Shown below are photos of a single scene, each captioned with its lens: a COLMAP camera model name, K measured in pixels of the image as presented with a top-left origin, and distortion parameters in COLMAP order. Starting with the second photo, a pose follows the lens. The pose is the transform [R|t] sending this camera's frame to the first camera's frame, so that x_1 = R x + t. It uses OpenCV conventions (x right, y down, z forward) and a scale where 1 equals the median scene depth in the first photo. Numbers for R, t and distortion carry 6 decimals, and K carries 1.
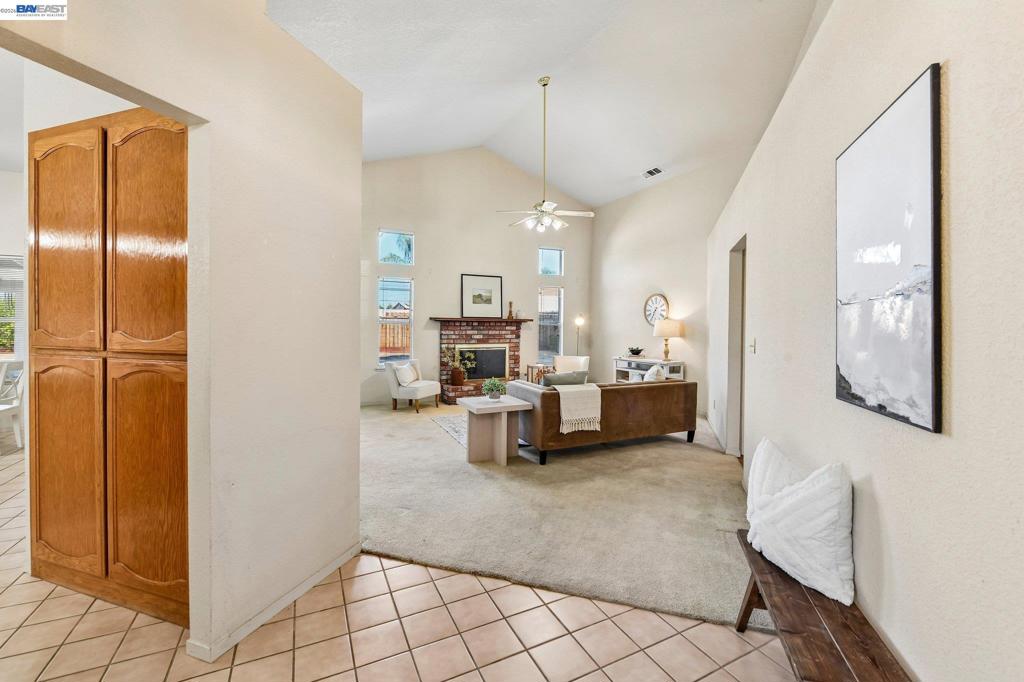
lens RADIAL K [[411.8, 0, 511.6], [0, 411.8, 327.7], [0, 0, 1]] dist [-0.006327, 0.000205]
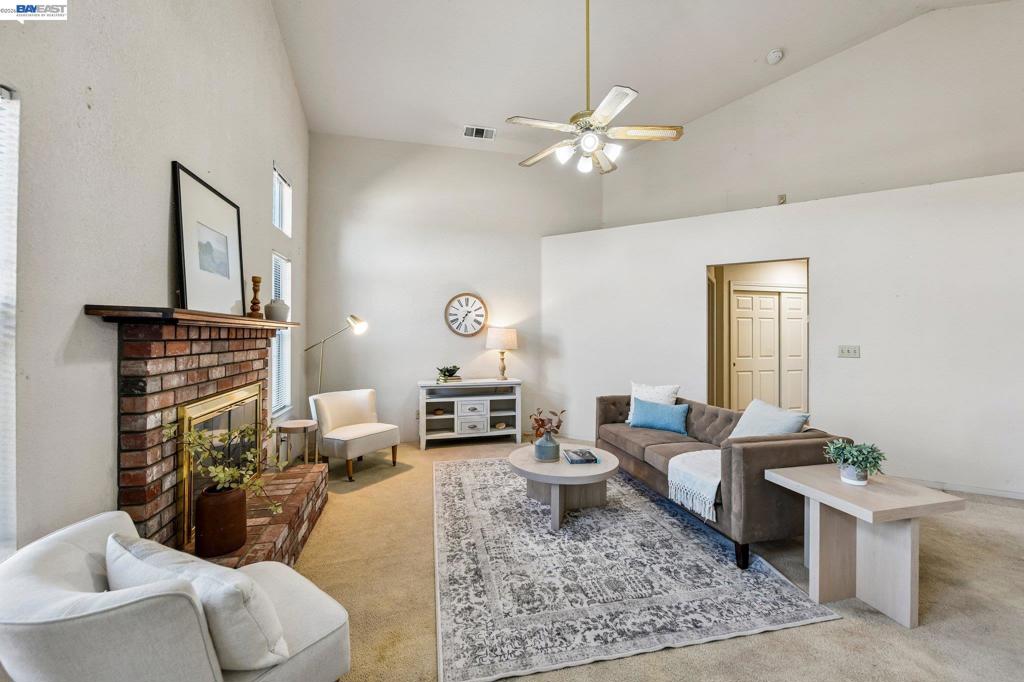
lens RADIAL K [[411.8, 0, 511.2], [0, 411.8, 337.2], [0, 0, 1]] dist [-0.006327, 0.000205]
pose [[0.250298, -0.012129, 0.968093, -0.354585], [0.004860, 0.999925, 0.011271, -0.009125], [-0.968157, 0.001883, 0.250338, 0.722186]]
